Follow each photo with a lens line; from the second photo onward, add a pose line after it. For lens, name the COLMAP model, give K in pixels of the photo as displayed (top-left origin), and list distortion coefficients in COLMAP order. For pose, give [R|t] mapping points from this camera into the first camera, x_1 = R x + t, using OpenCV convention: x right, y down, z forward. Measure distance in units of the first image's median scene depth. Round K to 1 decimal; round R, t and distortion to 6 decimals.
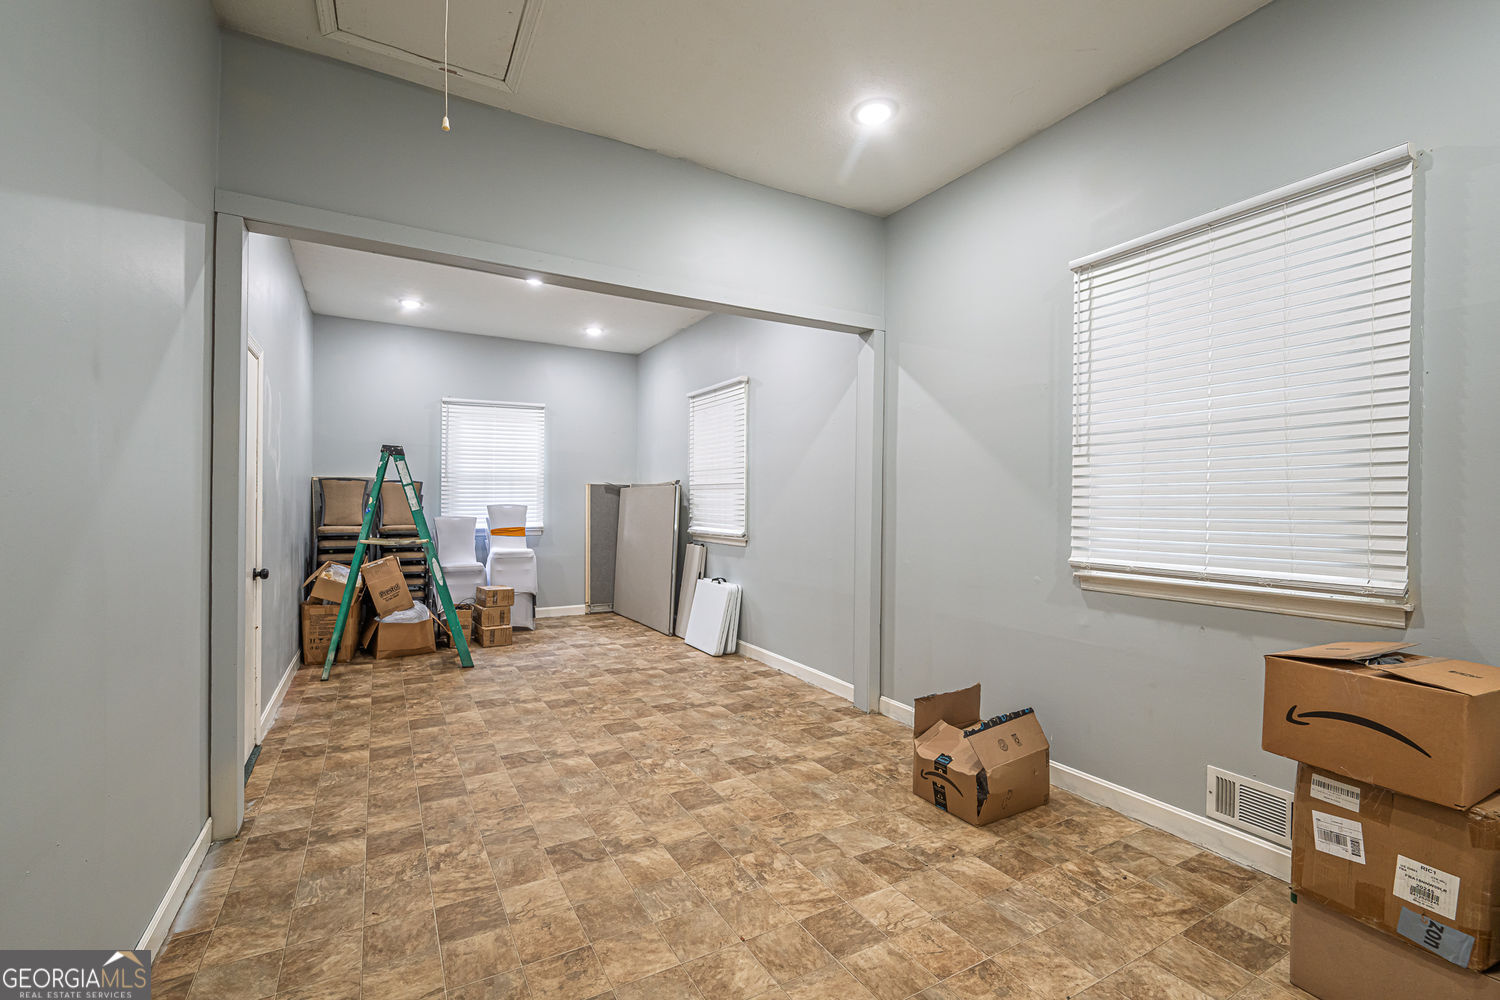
lens RADIAL K [[643.4, 0, 748.1], [0, 643.4, 506.6], [0, 0, 1]] dist [-0.000871, -0.000827]
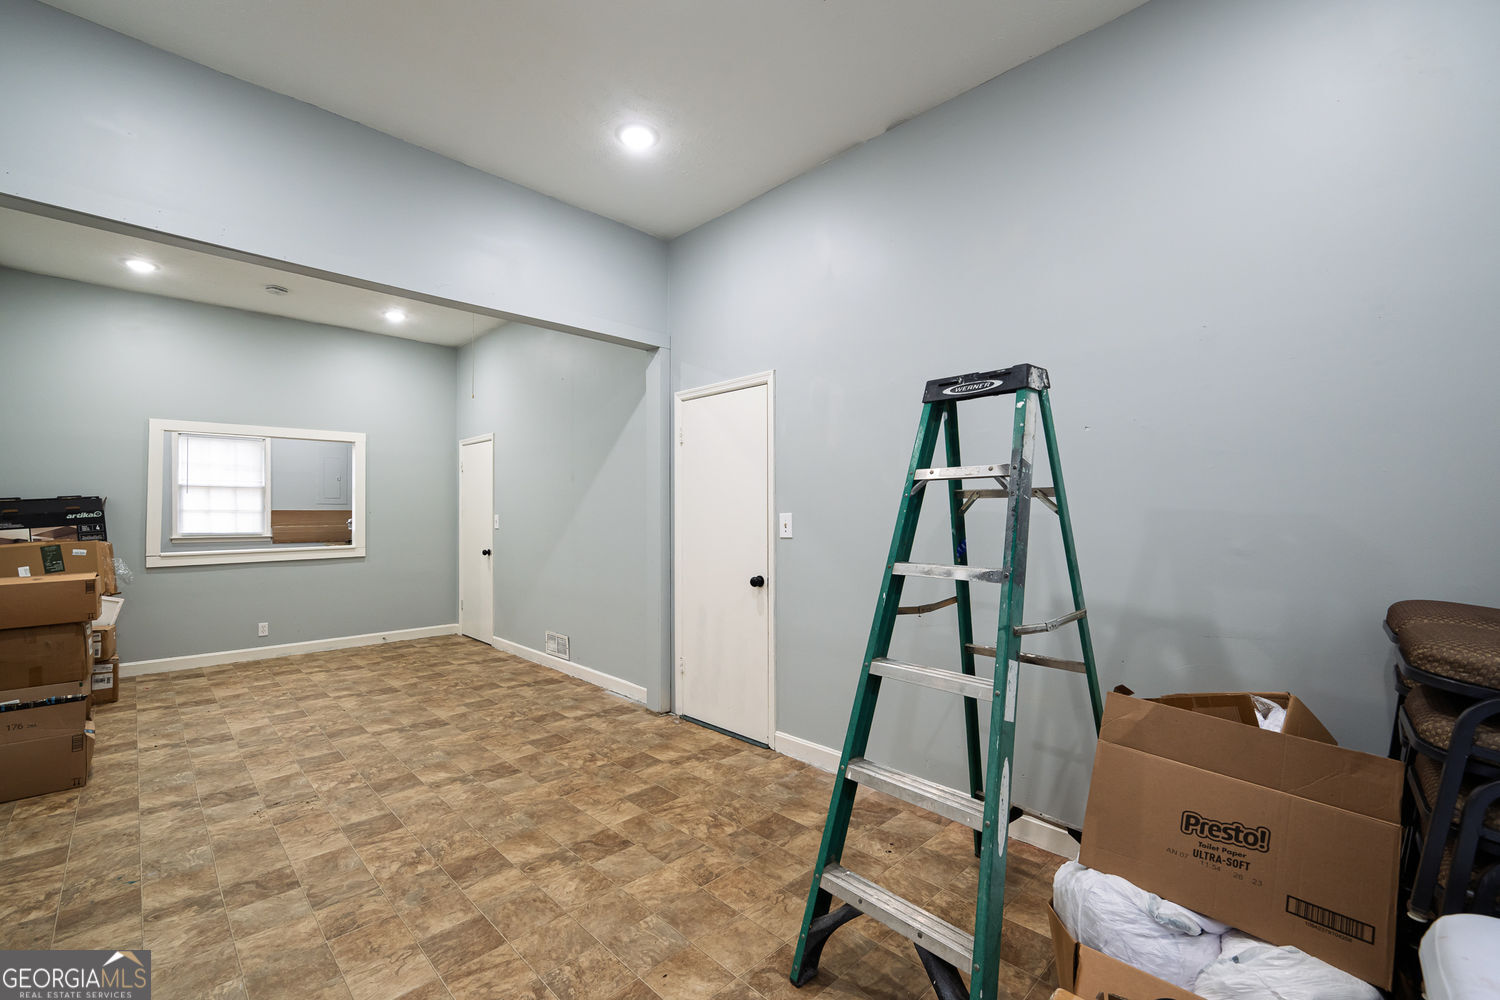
lens RADIAL K [[643.4, 0, 748.1], [0, 643.4, 506.6], [0, 0, 1]] dist [-0.000871, -0.000827]
pose [[-0.972297, -0.010238, -0.233523, -0.479241], [-0.008241, 0.999921, -0.009528, -0.007320], [0.233602, -0.007340, -0.972305, 1.999422]]
